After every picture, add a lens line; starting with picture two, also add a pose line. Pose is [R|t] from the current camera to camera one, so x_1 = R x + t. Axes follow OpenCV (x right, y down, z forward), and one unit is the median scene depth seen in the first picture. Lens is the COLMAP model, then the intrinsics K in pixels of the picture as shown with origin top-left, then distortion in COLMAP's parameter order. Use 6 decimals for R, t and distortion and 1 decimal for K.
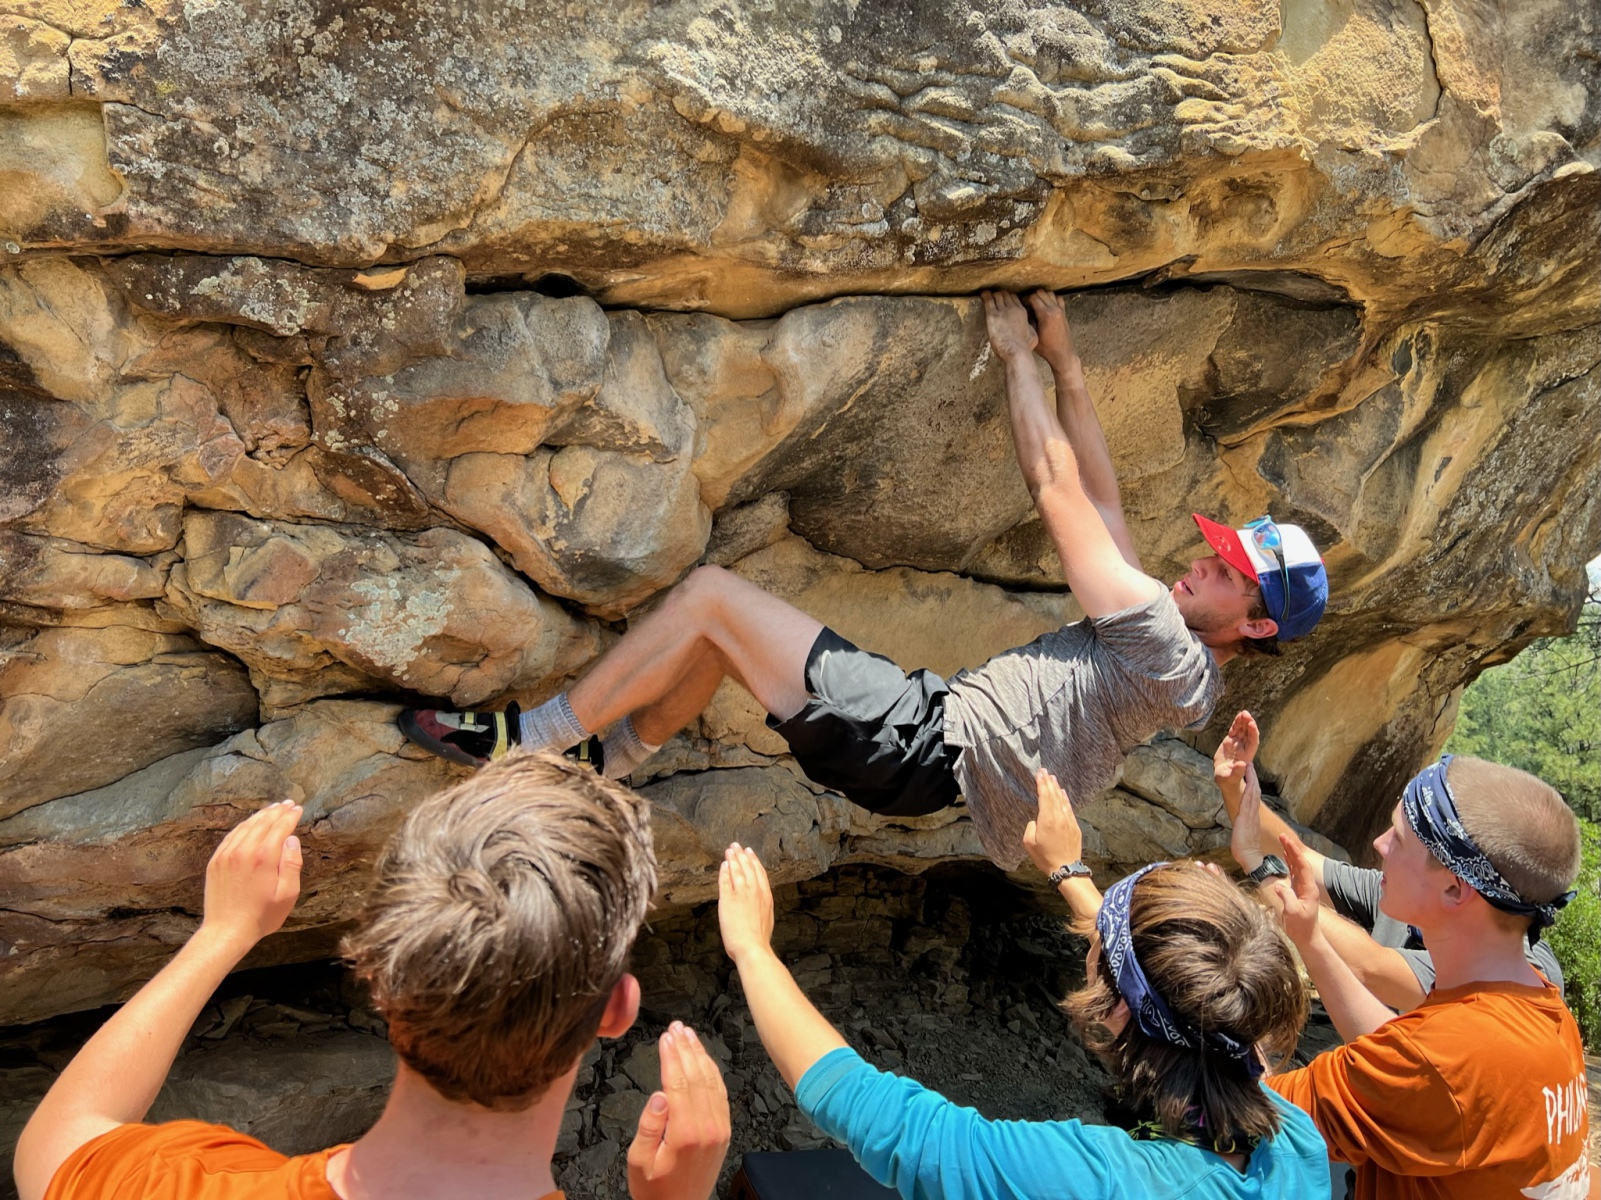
lens RADIAL K [[1207.2, 0, 798.4], [0, 1207.2, 616.8], [0, 0, 1]] dist [0.052318, -0.058898]
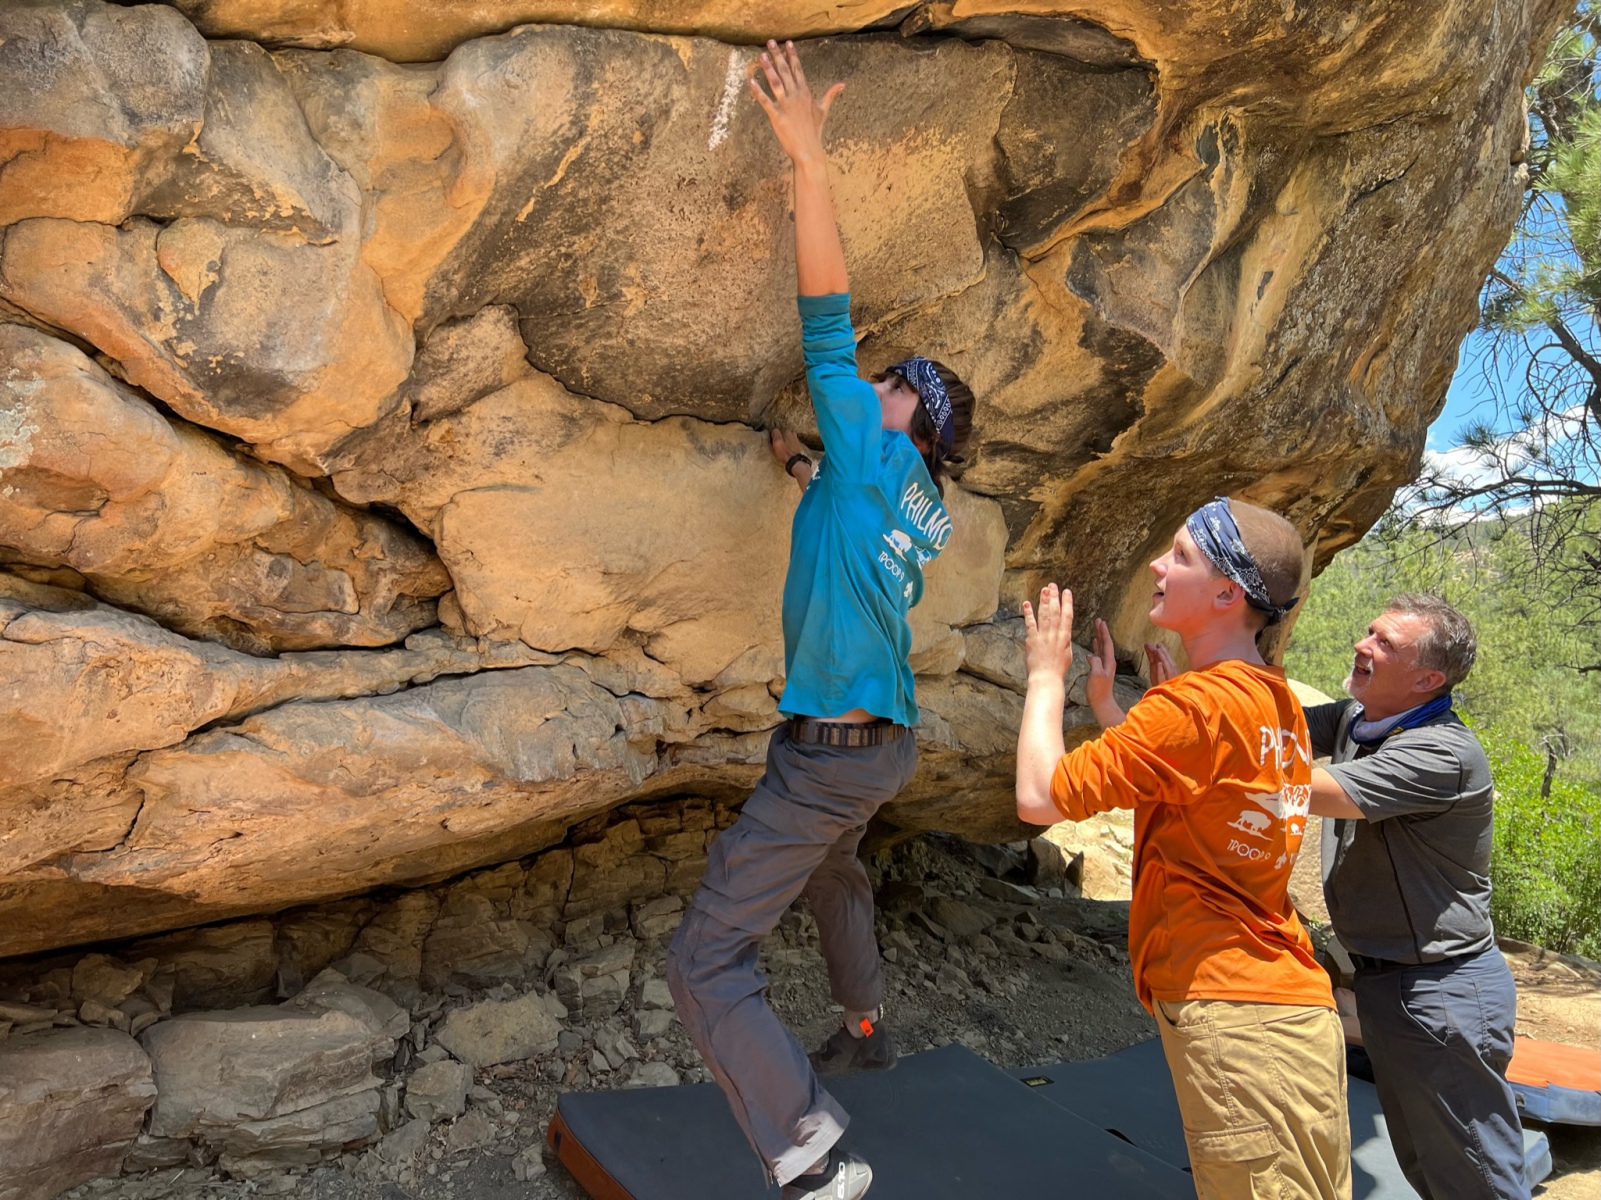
lens RADIAL K [[1207.2, 0, 789.3], [0, 1207.2, 593.7], [0, 0, 1]] dist [0.052318, -0.058898]
pose [[0.992209, -0.089692, 0.086470, 0.081093], [0.090300, 0.995910, -0.003147, 0.101772], [-0.085834, 0.010931, 0.996249, 0.131247]]
